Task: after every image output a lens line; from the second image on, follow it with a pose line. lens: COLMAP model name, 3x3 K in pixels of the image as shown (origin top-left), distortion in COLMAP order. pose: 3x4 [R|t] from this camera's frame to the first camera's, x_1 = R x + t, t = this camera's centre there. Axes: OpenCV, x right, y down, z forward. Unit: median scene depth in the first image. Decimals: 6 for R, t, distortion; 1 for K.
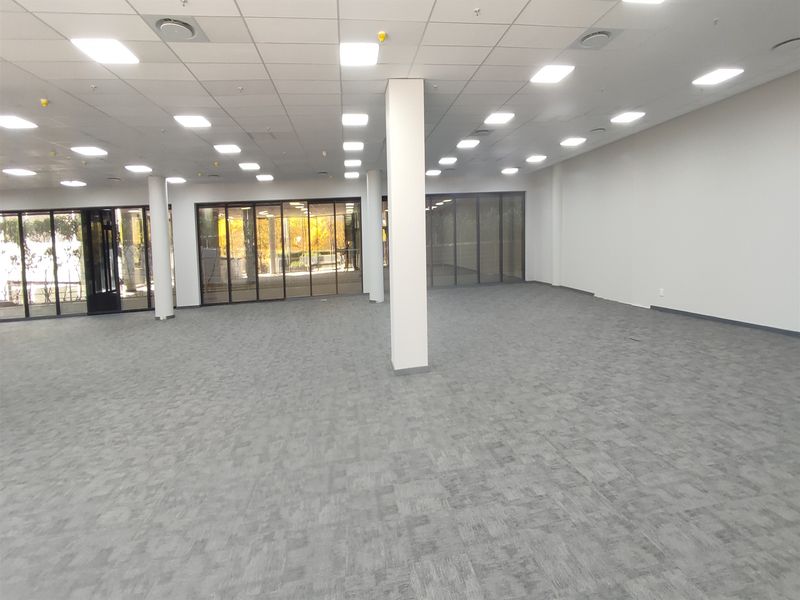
lens RADIAL K [[360.0, 0, 398.9], [0, 360.0, 295.2], [0, 0, 1]] dist [0.000159, 0.000642]
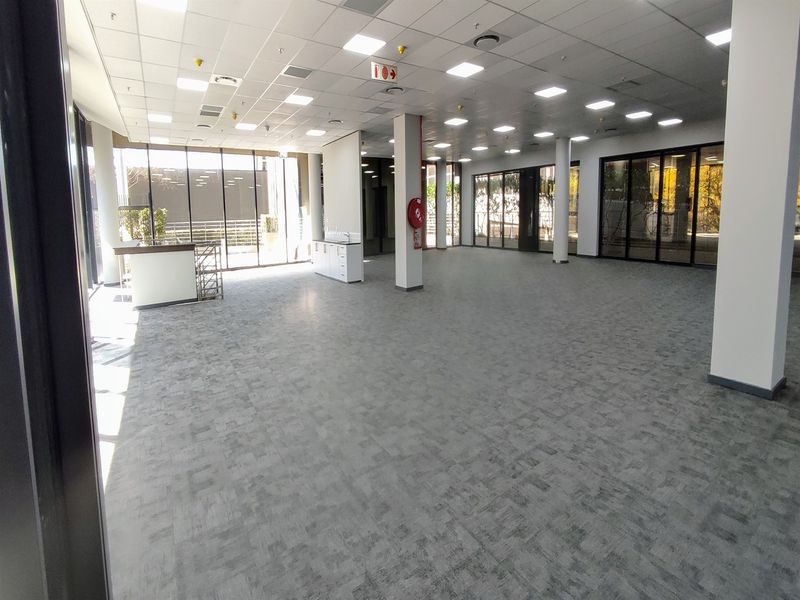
lens RADIAL K [[361.8, 0, 403.8], [0, 361.8, 272.5], [0, 0, 1]] dist [-0.009187, 0.000194]
pose [[0.432169, 0.195320, -0.880386, 0.369784], [-0.131500, 0.979477, 0.152752, -0.033190], [0.892153, 0.049756, 0.448984, 0.096614]]
